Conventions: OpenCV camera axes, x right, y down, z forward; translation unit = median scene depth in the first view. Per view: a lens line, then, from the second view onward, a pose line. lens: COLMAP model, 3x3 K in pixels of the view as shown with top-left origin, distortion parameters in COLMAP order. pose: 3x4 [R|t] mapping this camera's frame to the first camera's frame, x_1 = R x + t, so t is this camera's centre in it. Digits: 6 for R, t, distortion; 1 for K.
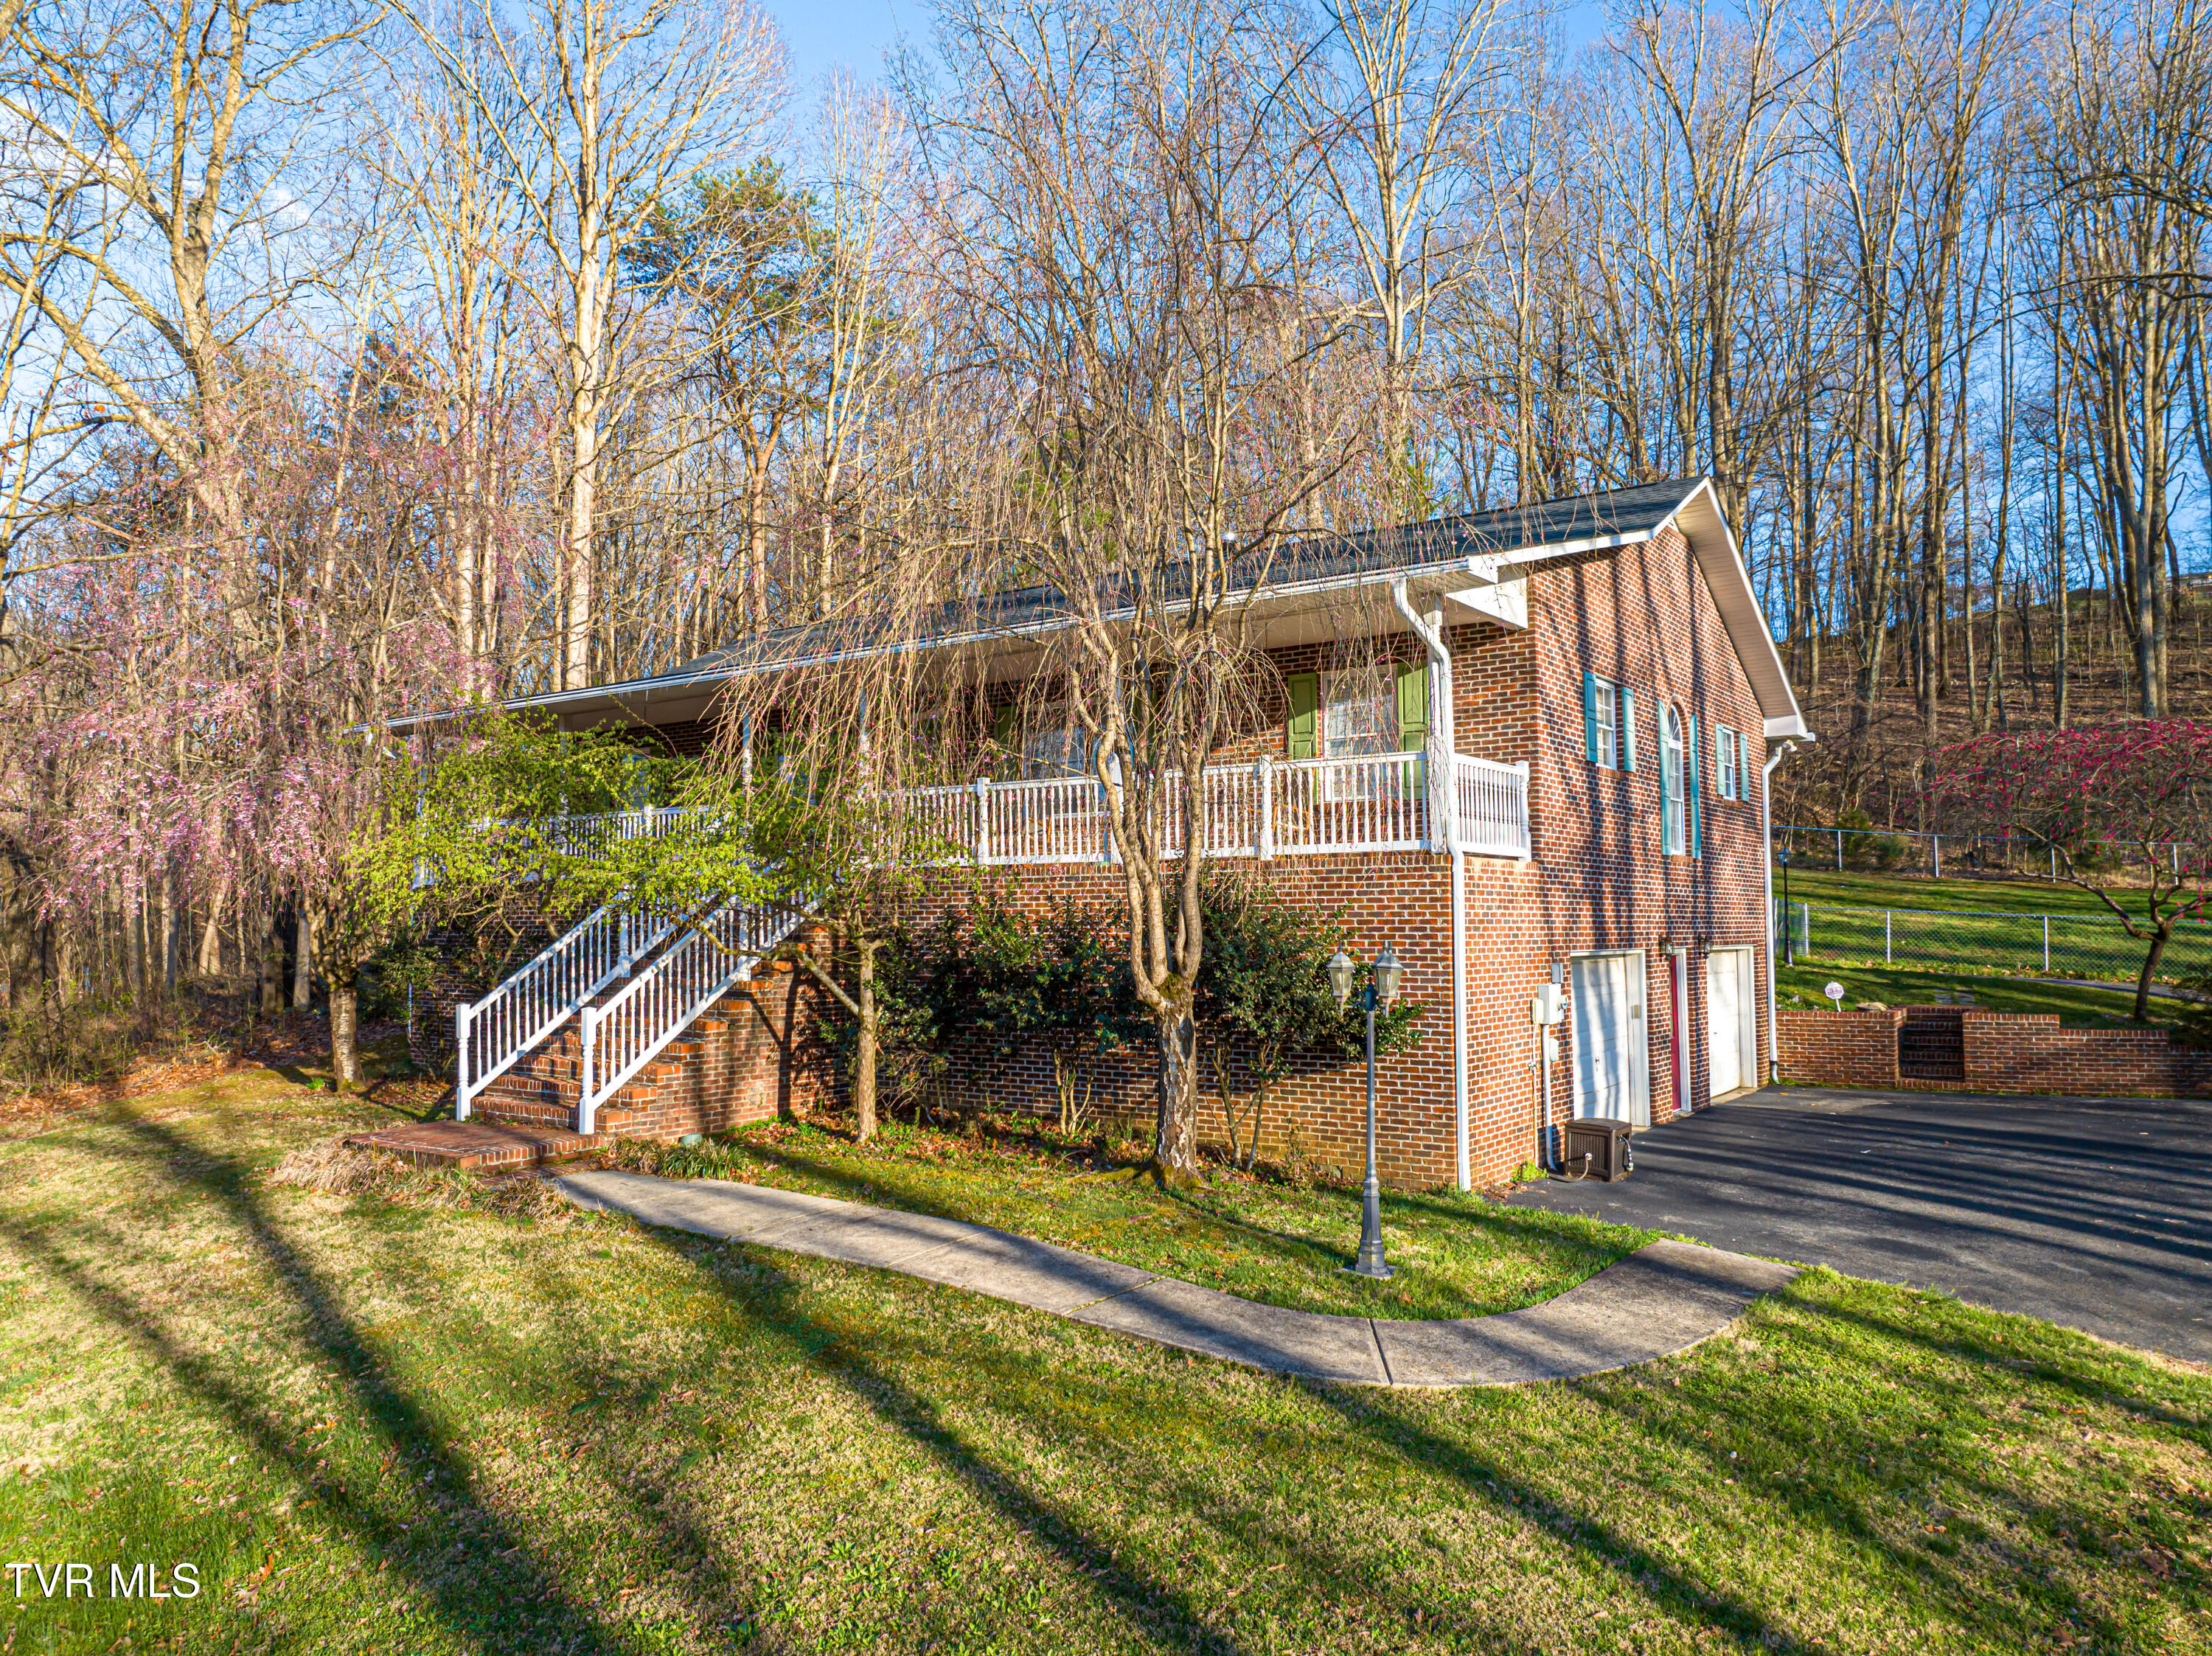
lens RADIAL K [[1576.5, 0, 1087.2], [0, 1576.5, 833.6], [0, 0, 1]] dist [-0.024653, -0.001958]
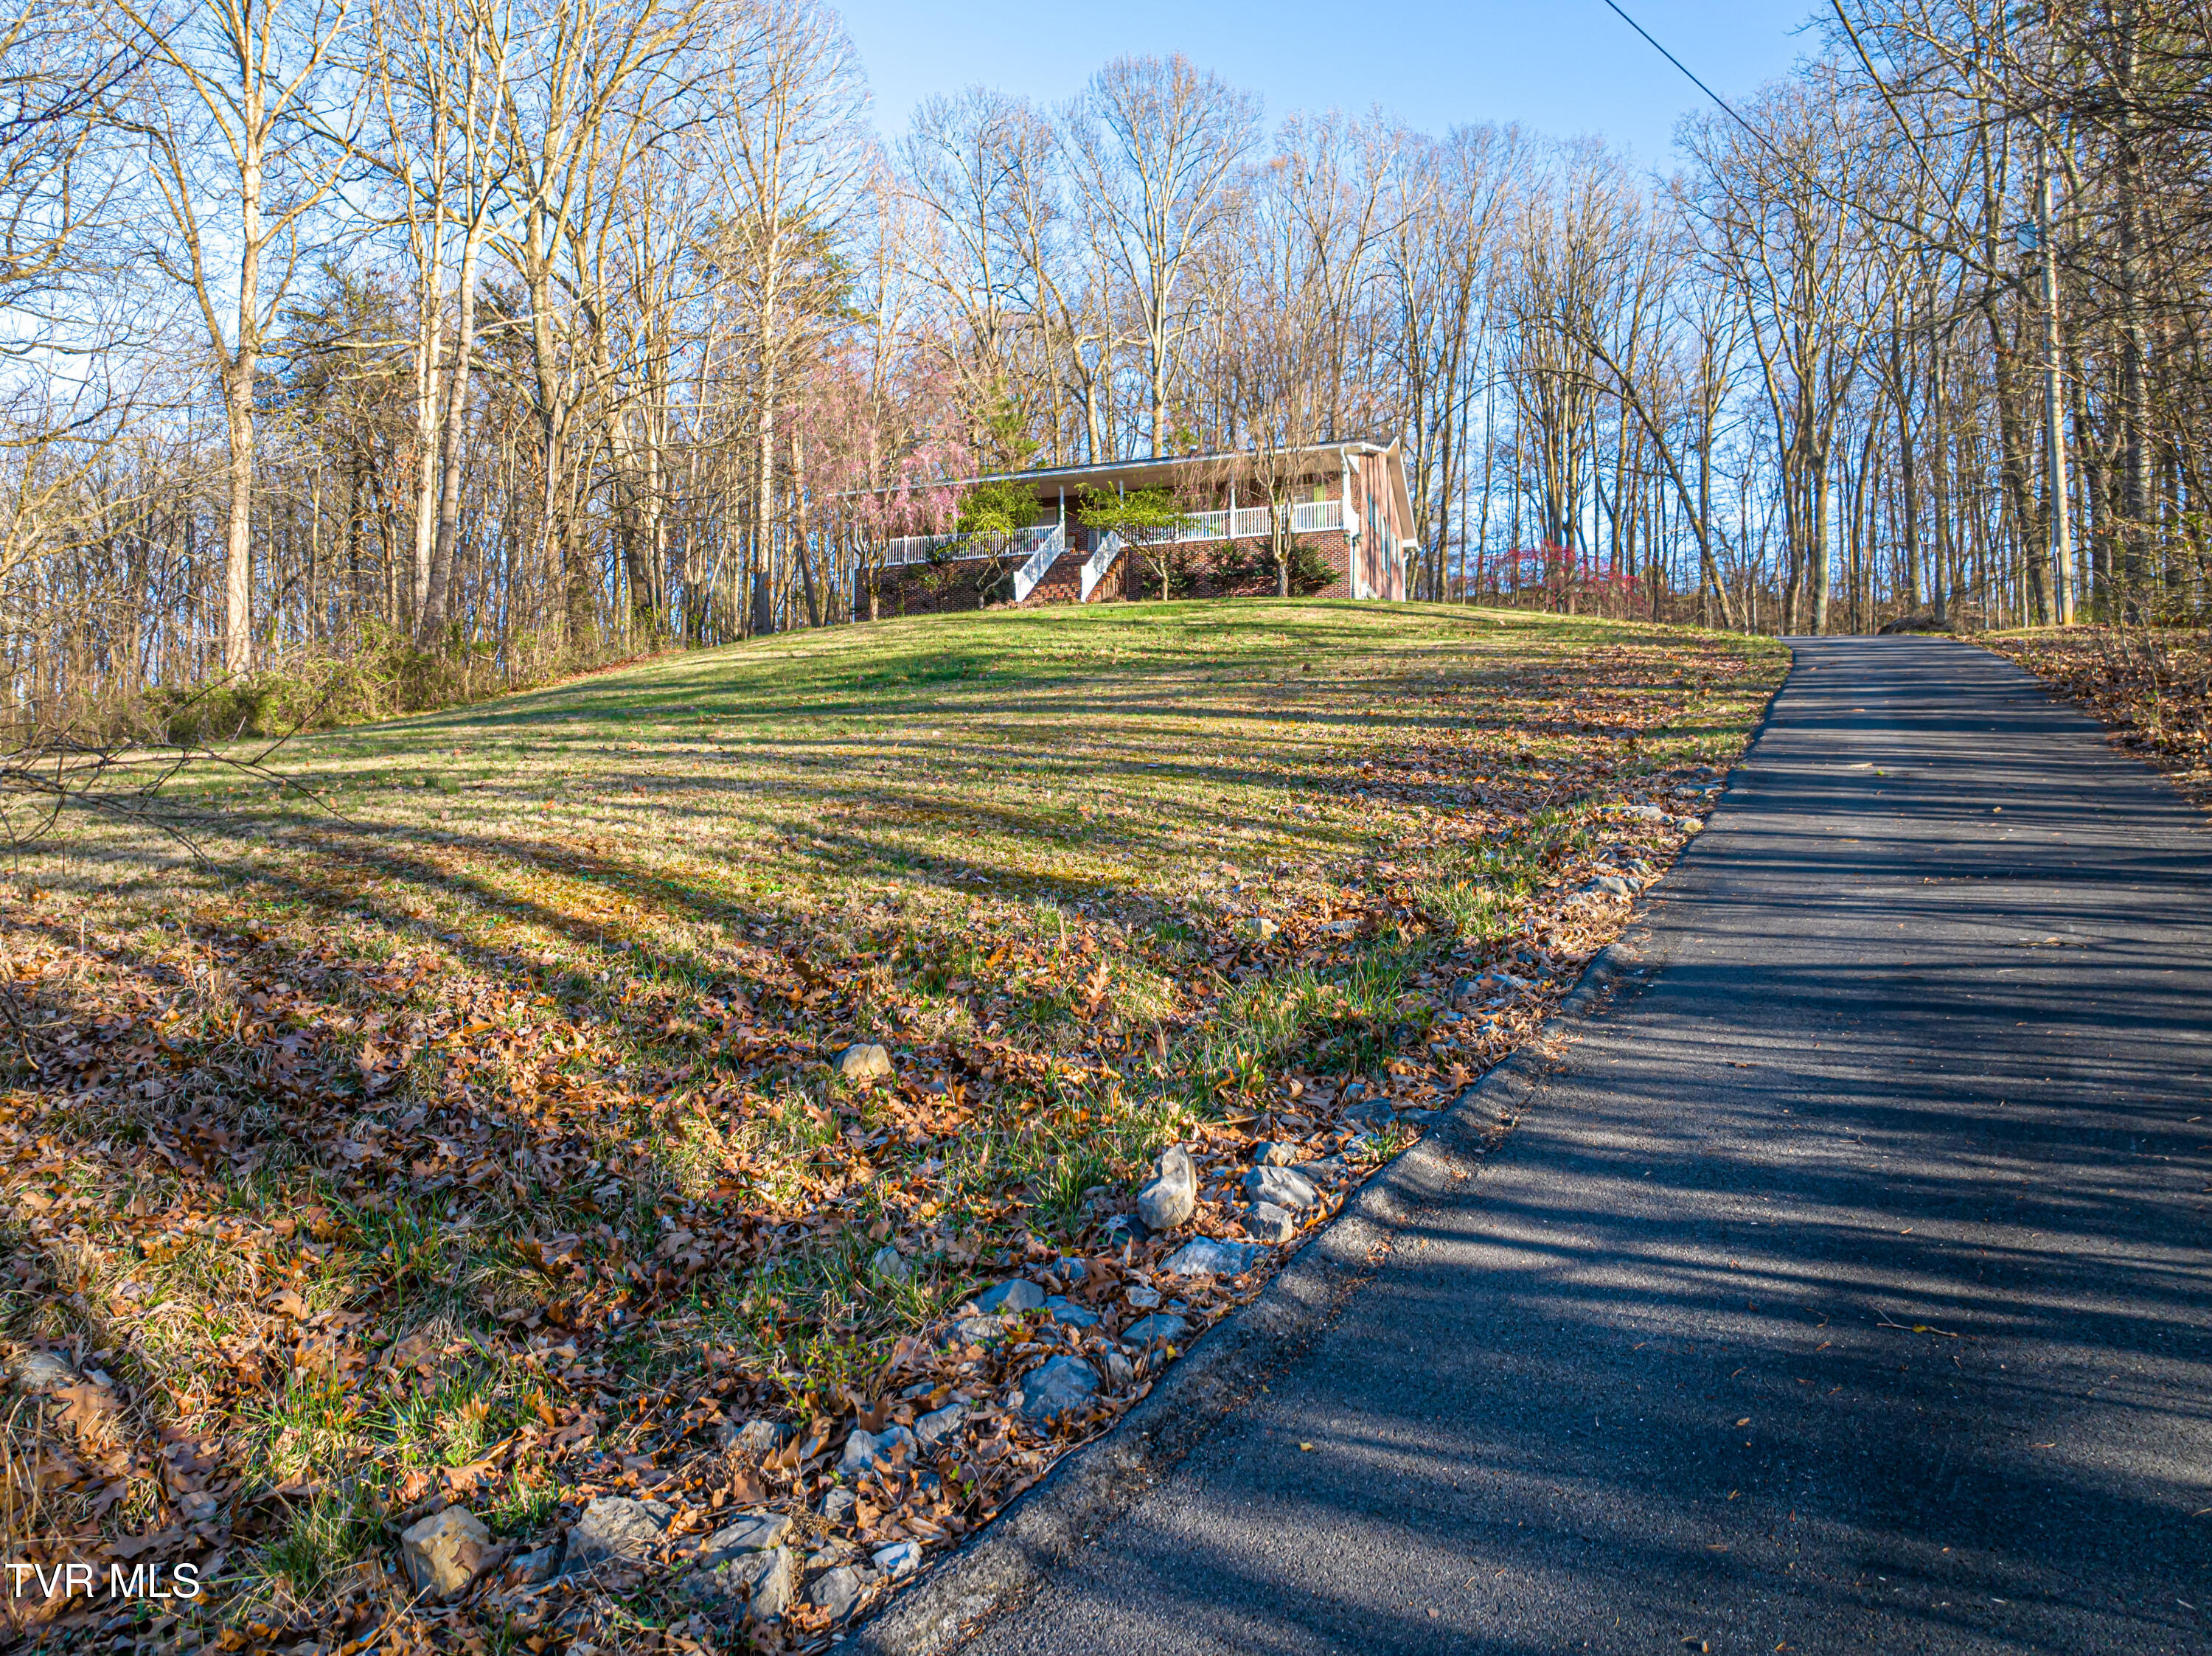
lens RADIAL K [[1576.5, 0, 1087.2], [0, 1576.5, 833.6], [0, 0, 1]] dist [-0.024653, -0.001958]
pose [[0.957296, 0.021549, 0.288304, -0.280380], [-0.023678, 0.999712, 0.003901, 0.143897], [-0.288137, -0.010561, 0.957531, -0.460012]]
